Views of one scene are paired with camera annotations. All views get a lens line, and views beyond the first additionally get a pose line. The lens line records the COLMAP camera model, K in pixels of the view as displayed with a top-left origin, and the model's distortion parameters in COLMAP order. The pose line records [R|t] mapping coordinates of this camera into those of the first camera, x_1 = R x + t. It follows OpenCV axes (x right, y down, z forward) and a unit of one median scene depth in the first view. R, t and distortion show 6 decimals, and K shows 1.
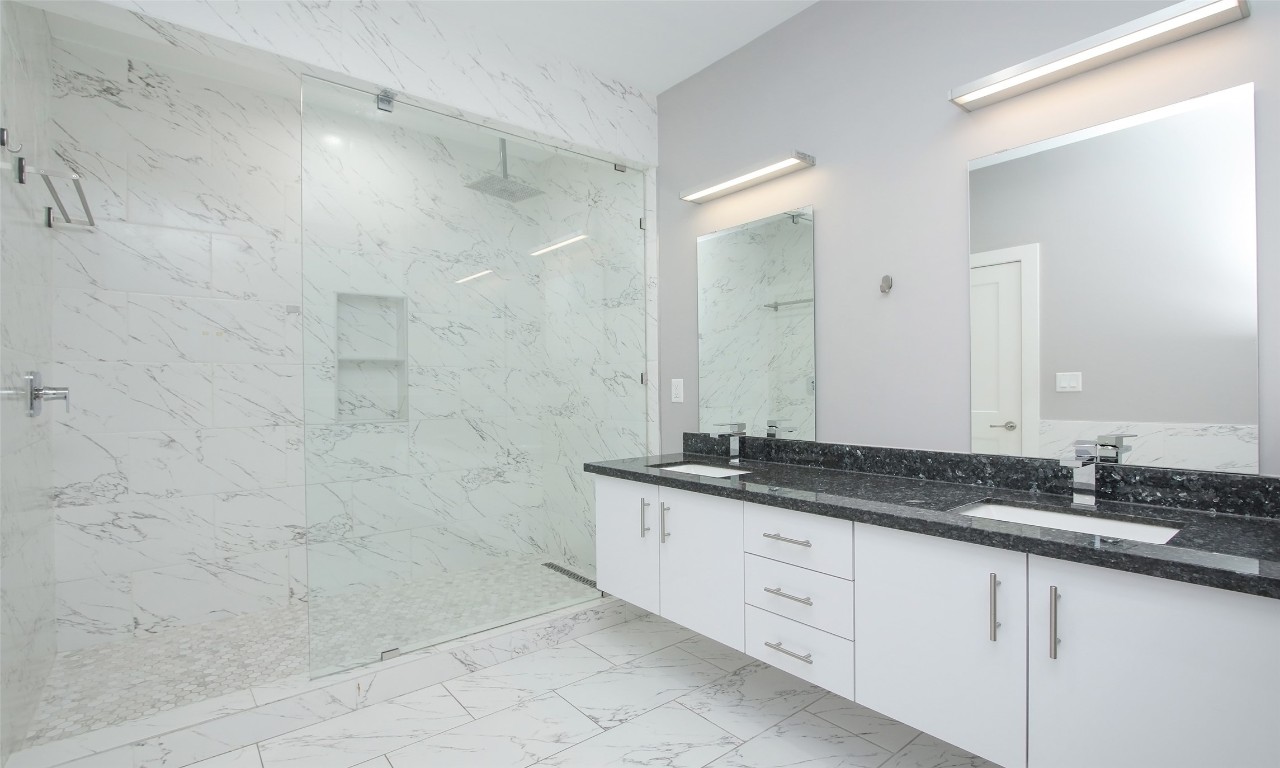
lens RADIAL K [[574.5, 0, 633.5], [0, 574.5, 389.0], [0, 0, 1]] dist [-0.017638, 0.001479]
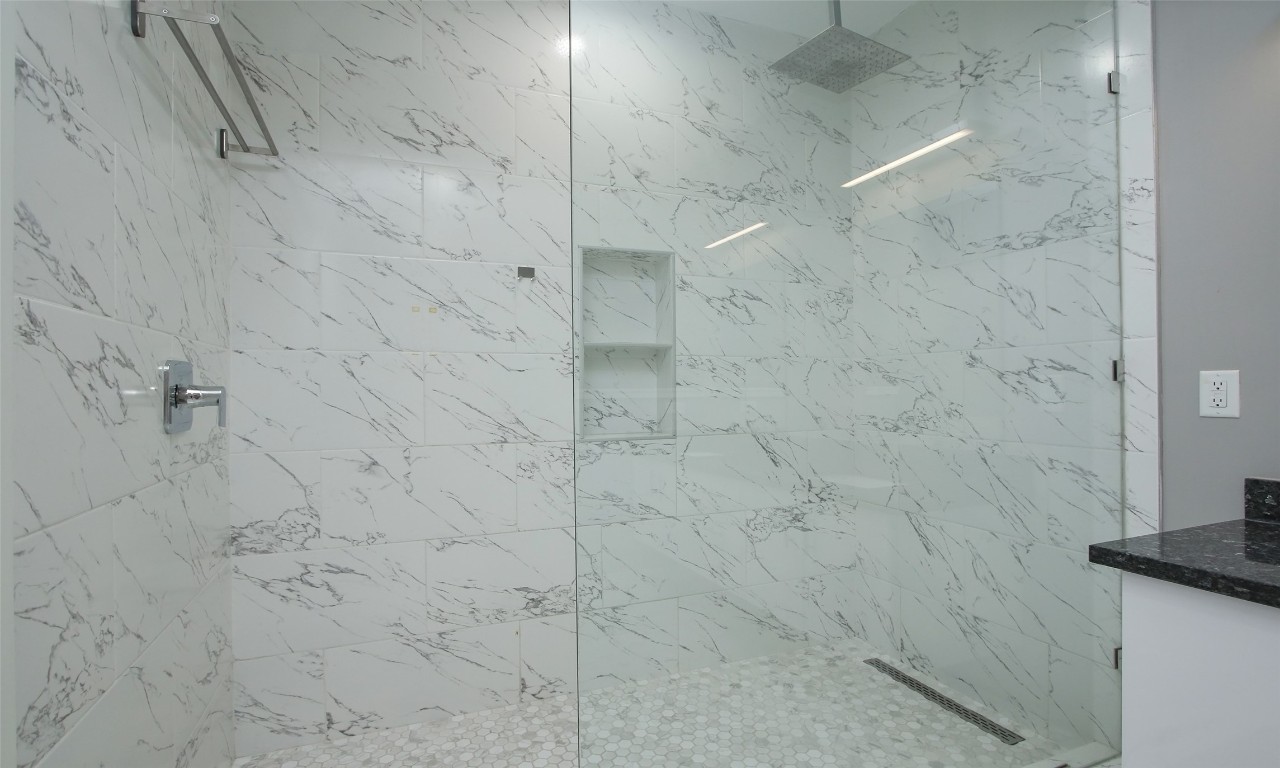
lens RADIAL K [[609.4, 0, 643.5], [0, 609.4, 387.6], [0, 0, 1]] dist [-0.017663, 0.001442]
pose [[0.955525, 0.000656, -0.294909, -0.239257], [-0.001346, 0.999997, -0.002136, -0.000680], [0.294906, 0.002438, 0.955523, 0.333552]]
